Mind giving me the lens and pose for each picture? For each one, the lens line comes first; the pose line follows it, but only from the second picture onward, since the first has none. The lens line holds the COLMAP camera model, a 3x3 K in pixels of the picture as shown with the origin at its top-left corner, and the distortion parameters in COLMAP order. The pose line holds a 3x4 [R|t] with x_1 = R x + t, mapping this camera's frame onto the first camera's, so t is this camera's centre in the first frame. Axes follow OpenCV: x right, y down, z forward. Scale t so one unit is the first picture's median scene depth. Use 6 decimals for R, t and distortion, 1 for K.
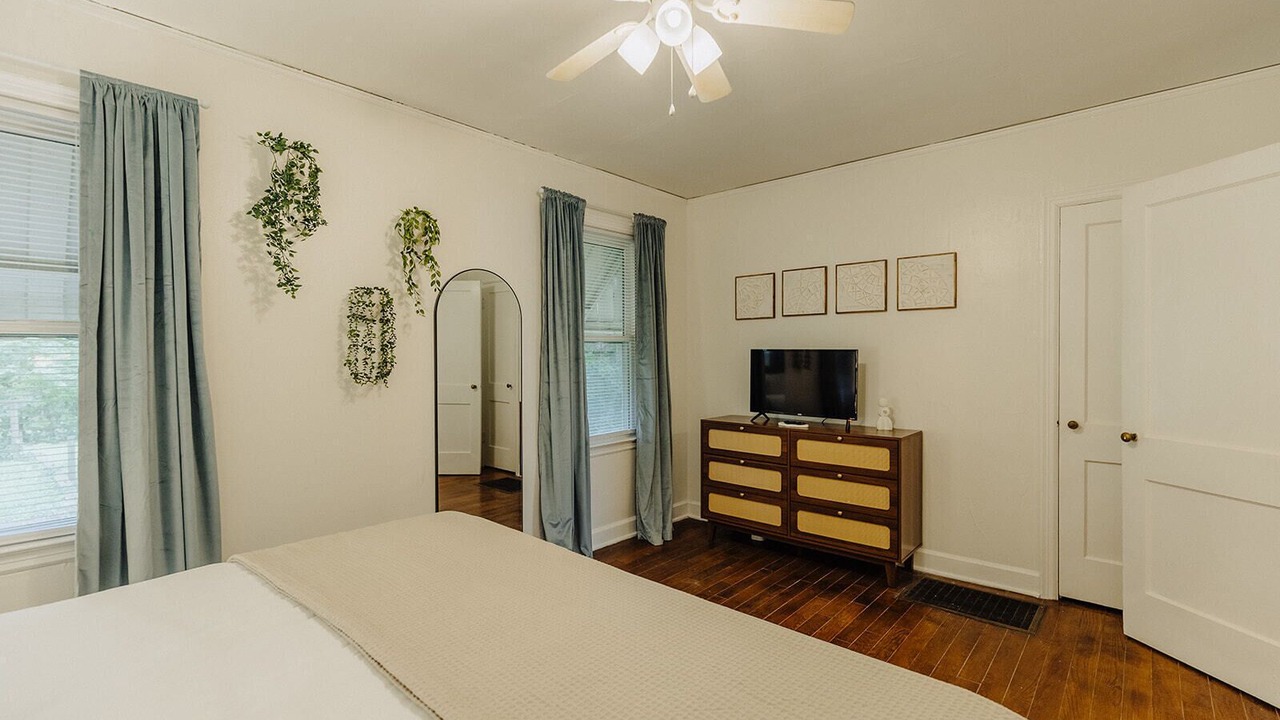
lens RADIAL K [[582.2, 0, 651.6], [0, 582.2, 362.3], [0, 0, 1]] dist [0.006963, -0.000557]
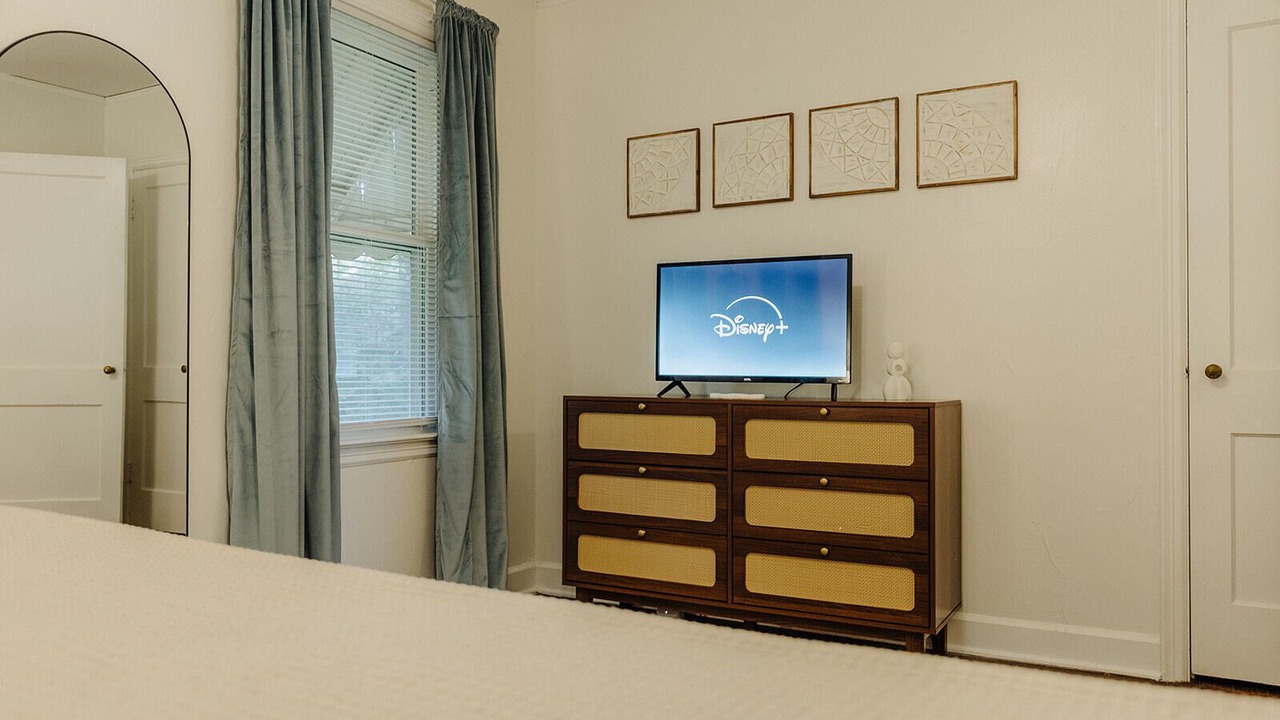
lens RADIAL K [[951.8, 0, 664.2], [0, 951.8, 360.6], [0, 0, 1]] dist [0.005613, -0.000909]
pose [[0.979007, 0.006761, 0.203716, -0.002214], [-0.000278, 0.999493, -0.031837, 0.100996], [-0.203828, 0.031112, 0.978512, 0.149221]]
